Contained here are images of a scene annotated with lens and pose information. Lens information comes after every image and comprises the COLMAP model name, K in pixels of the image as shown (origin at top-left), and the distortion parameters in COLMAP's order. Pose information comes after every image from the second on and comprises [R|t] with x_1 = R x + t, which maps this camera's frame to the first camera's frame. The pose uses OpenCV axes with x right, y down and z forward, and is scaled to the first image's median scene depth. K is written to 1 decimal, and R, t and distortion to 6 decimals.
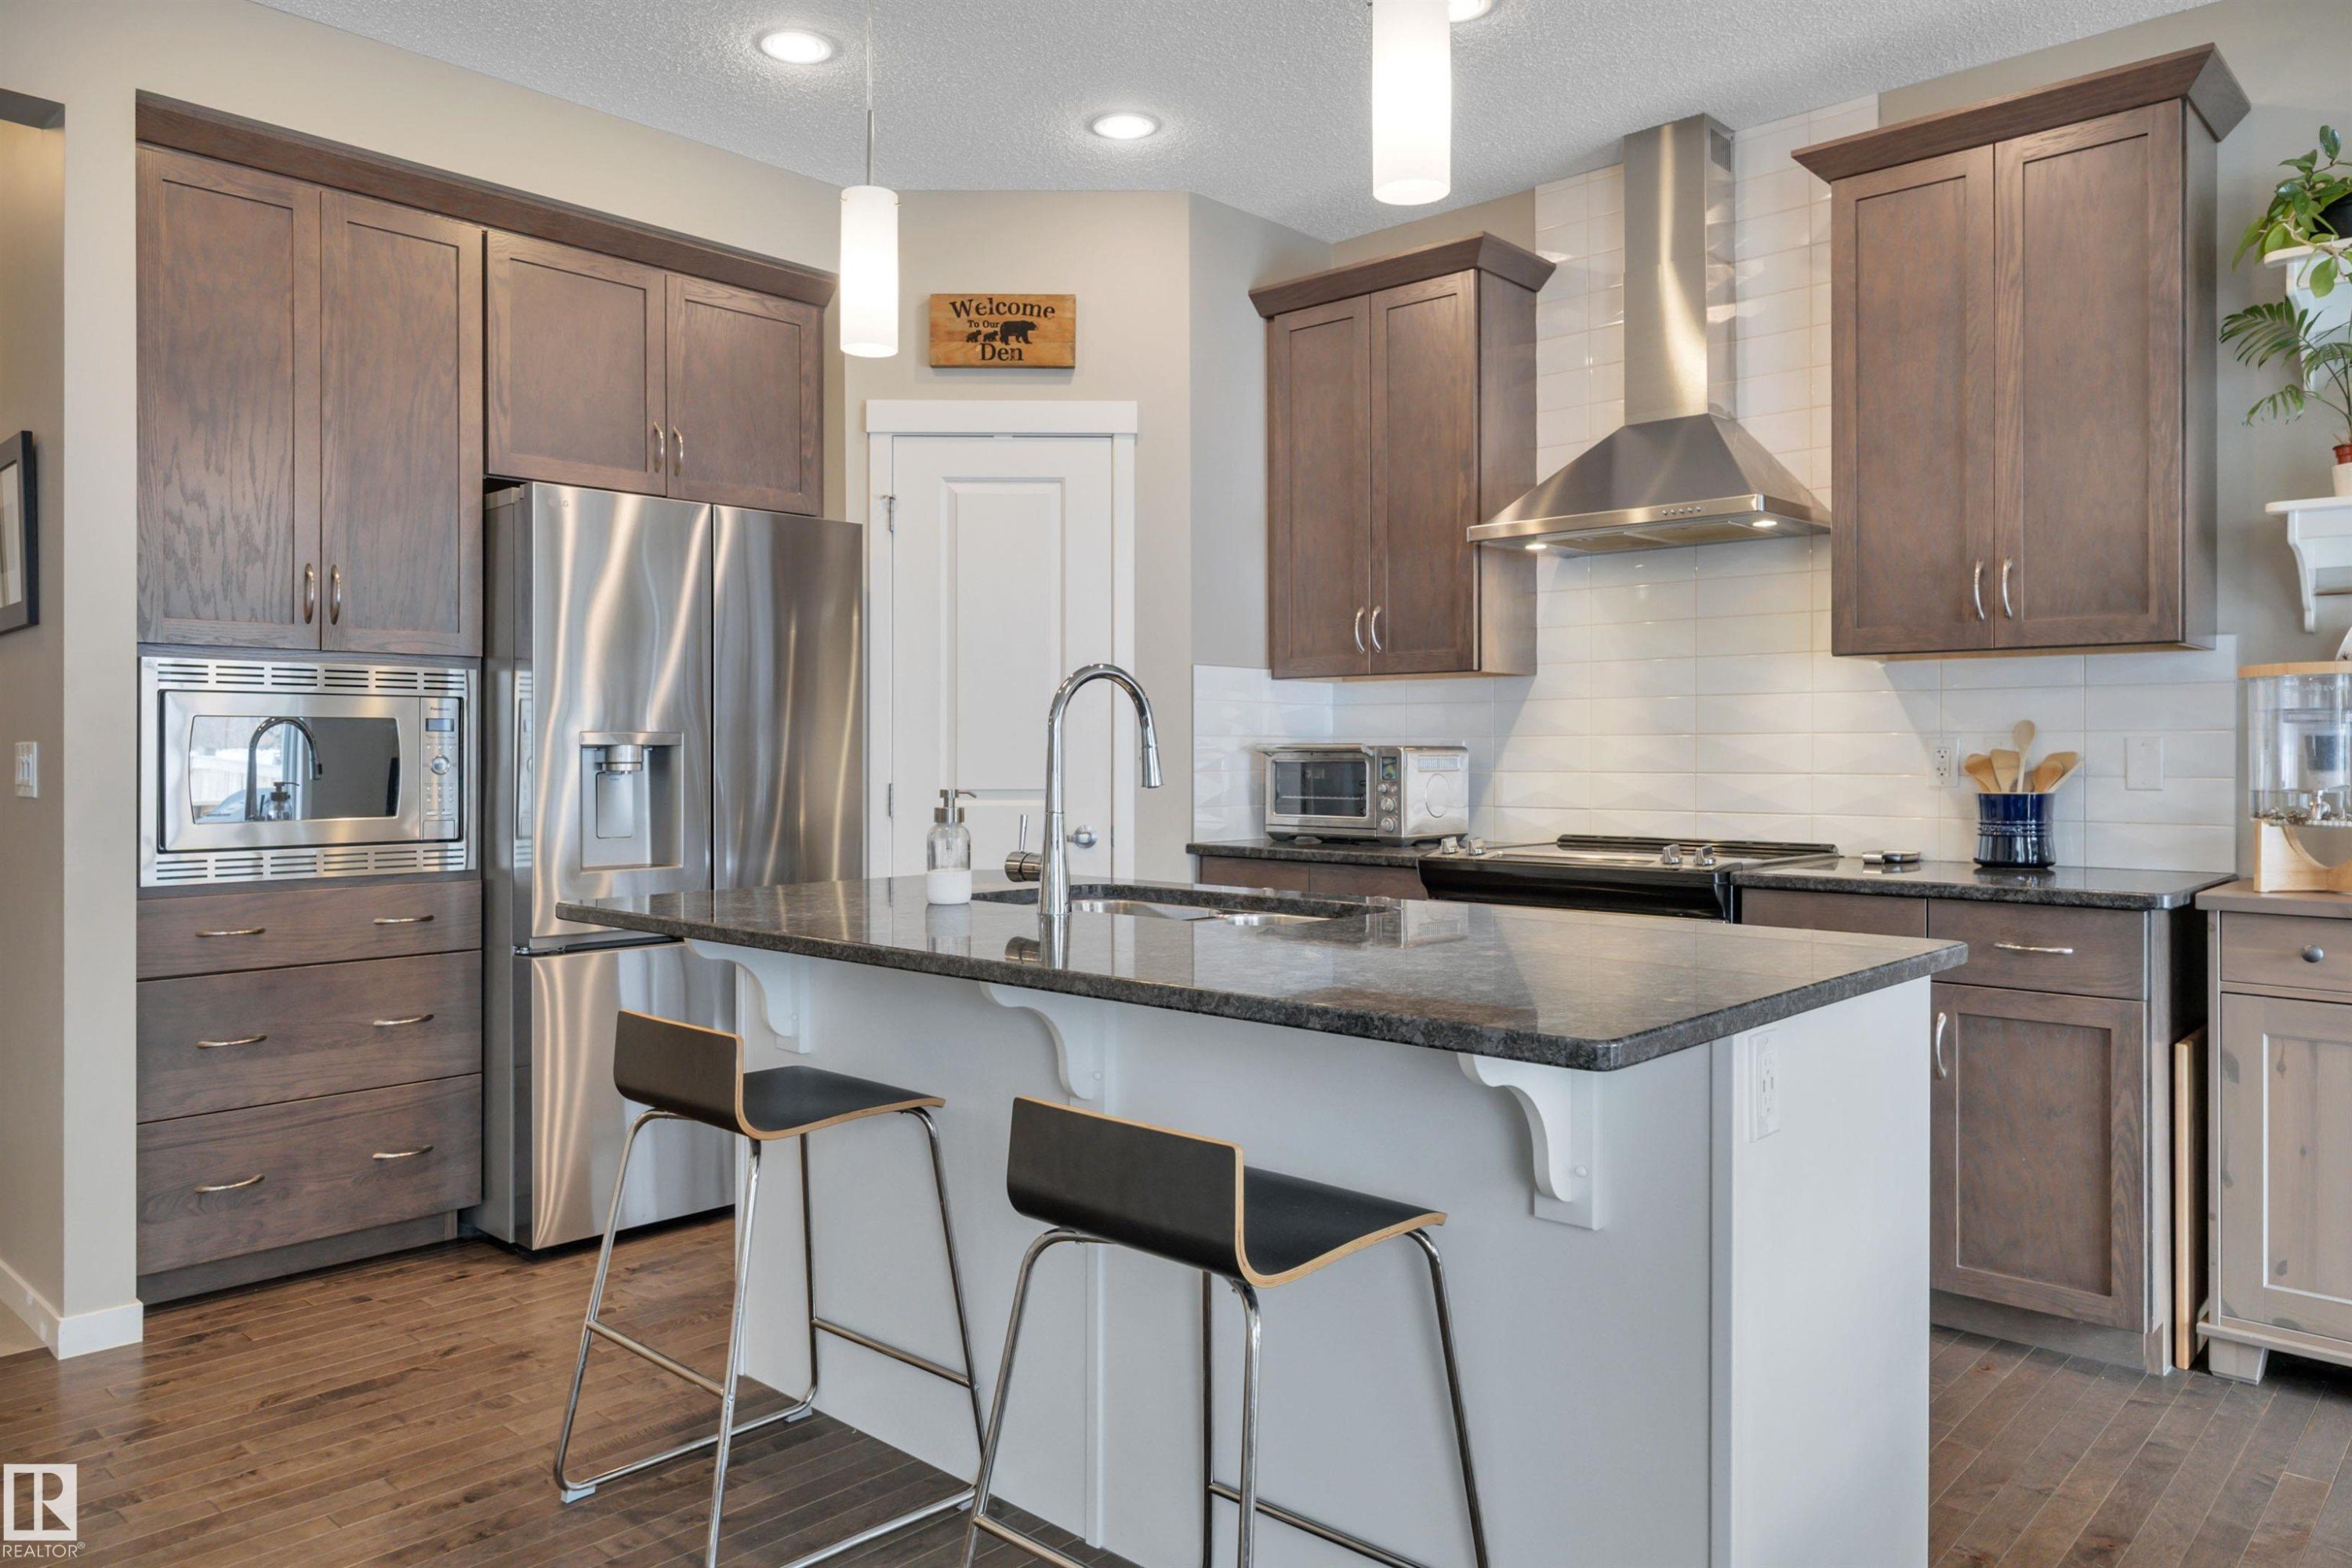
lens RADIAL K [[1581.8, 0, 1139.6], [0, 1581.8, 757.2], [0, 0, 1]] dist [0.006025, -0.004409]
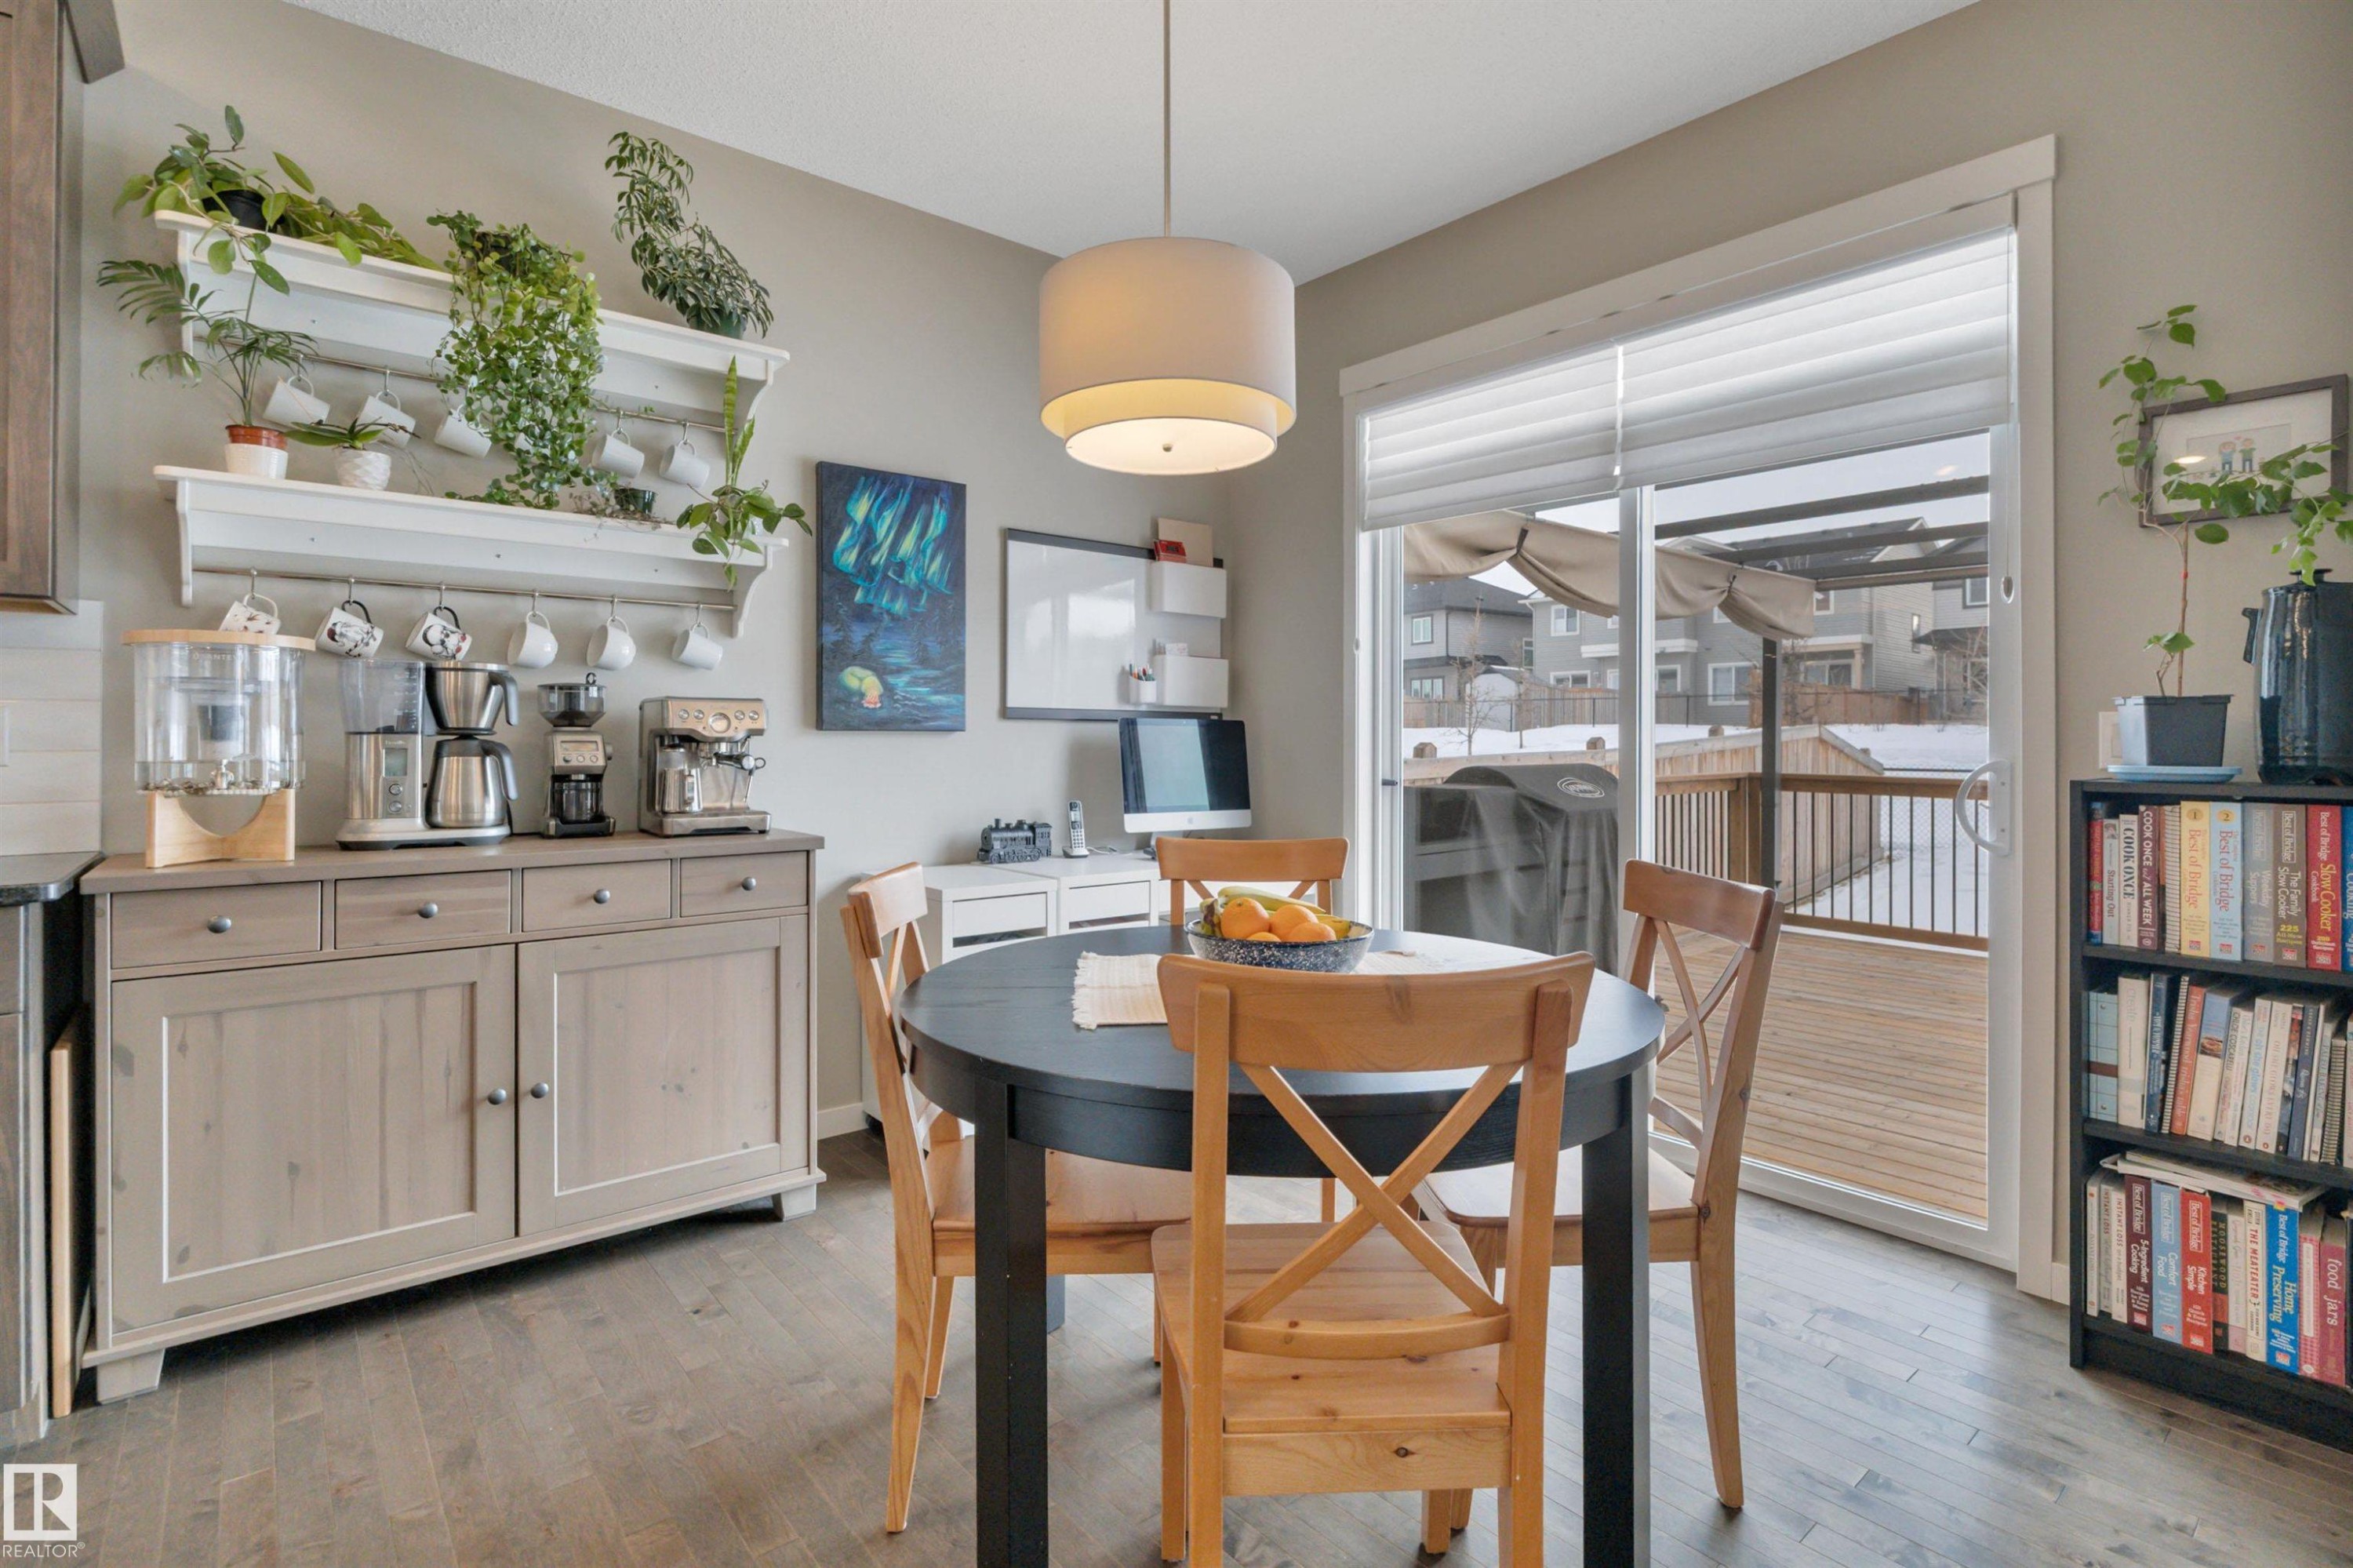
lens RADIAL K [[1120.4, 0, 1180.8], [0, 1120.4, 736.2], [0, 0, 1]] dist [-0.000894, -0.001839]
pose [[0.104940, 0.010077, 0.994427, 0.083331], [0.002509, 0.999943, -0.010398, 0.011854], [-0.994475, 0.003586, 0.104909, 0.257708]]
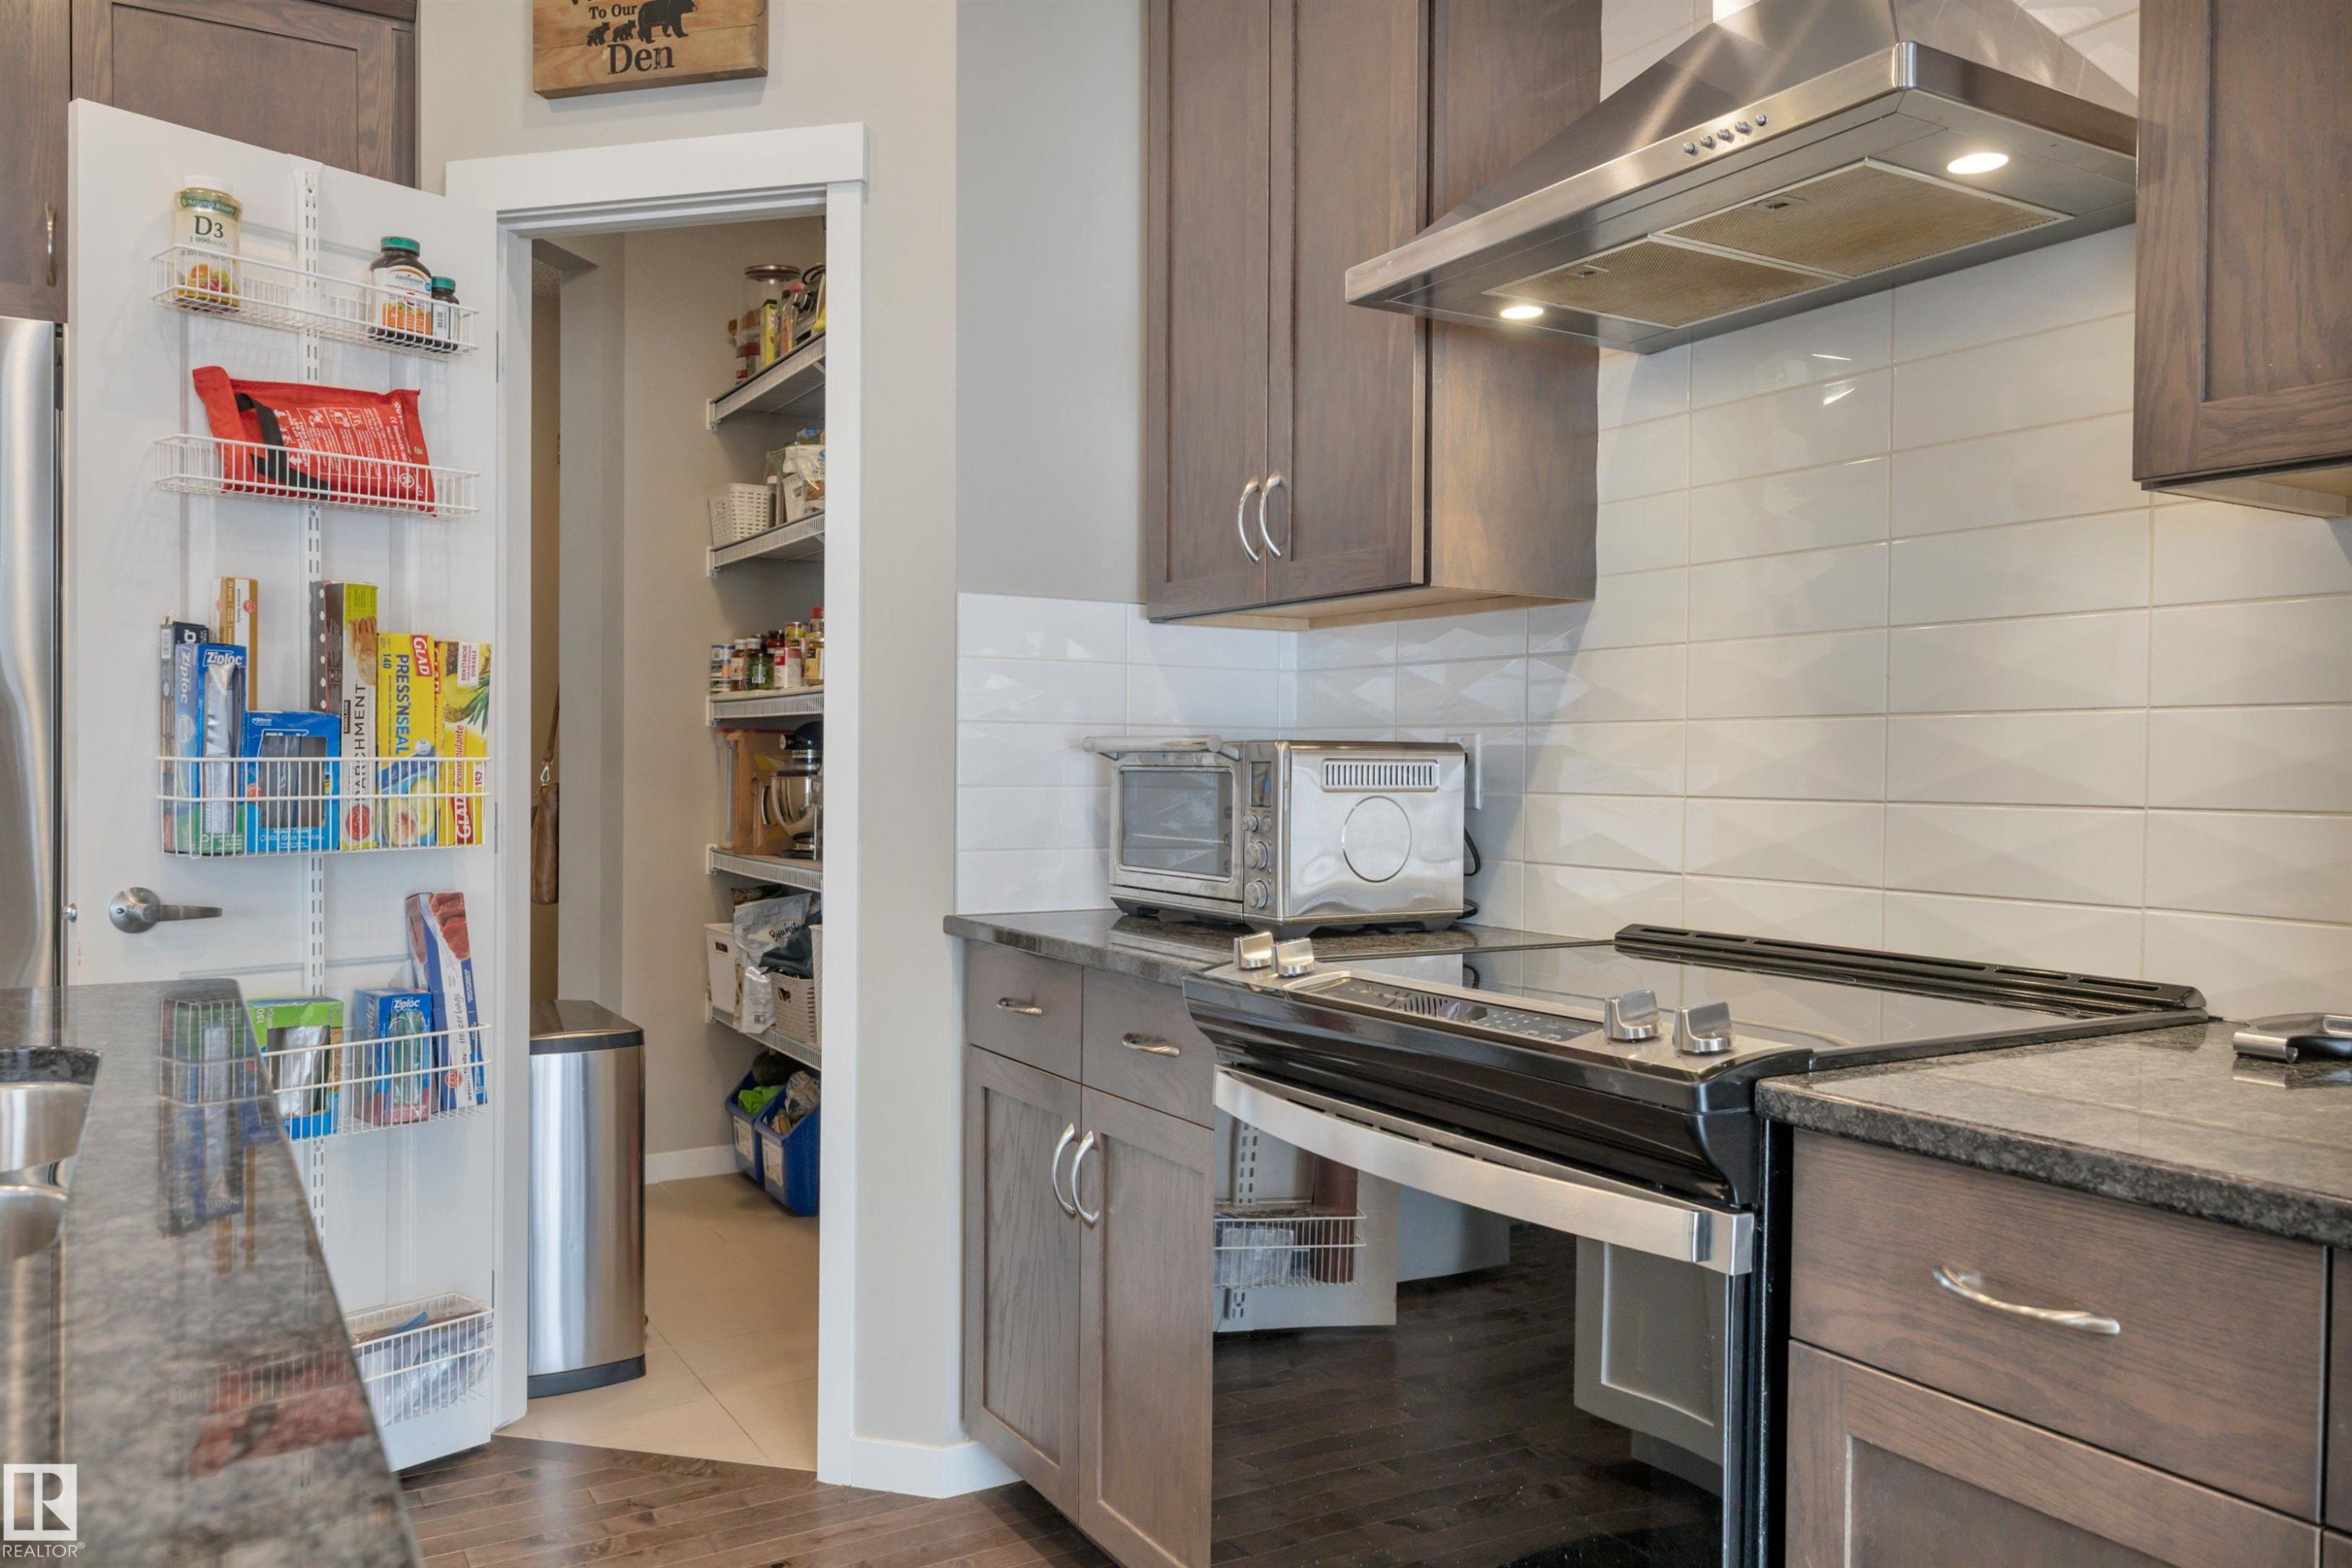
lens RADIAL K [[1685.1, 0, 1157.7], [0, 1685.1, 796.8], [0, 0, 1]] dist [-0.002127, -0.004750]
pose [[0.963195, 0.011026, -0.268576, 0.310096], [-0.006228, 0.999806, 0.018708, 0.001271], [0.268730, -0.016347, 0.963077, 0.539650]]
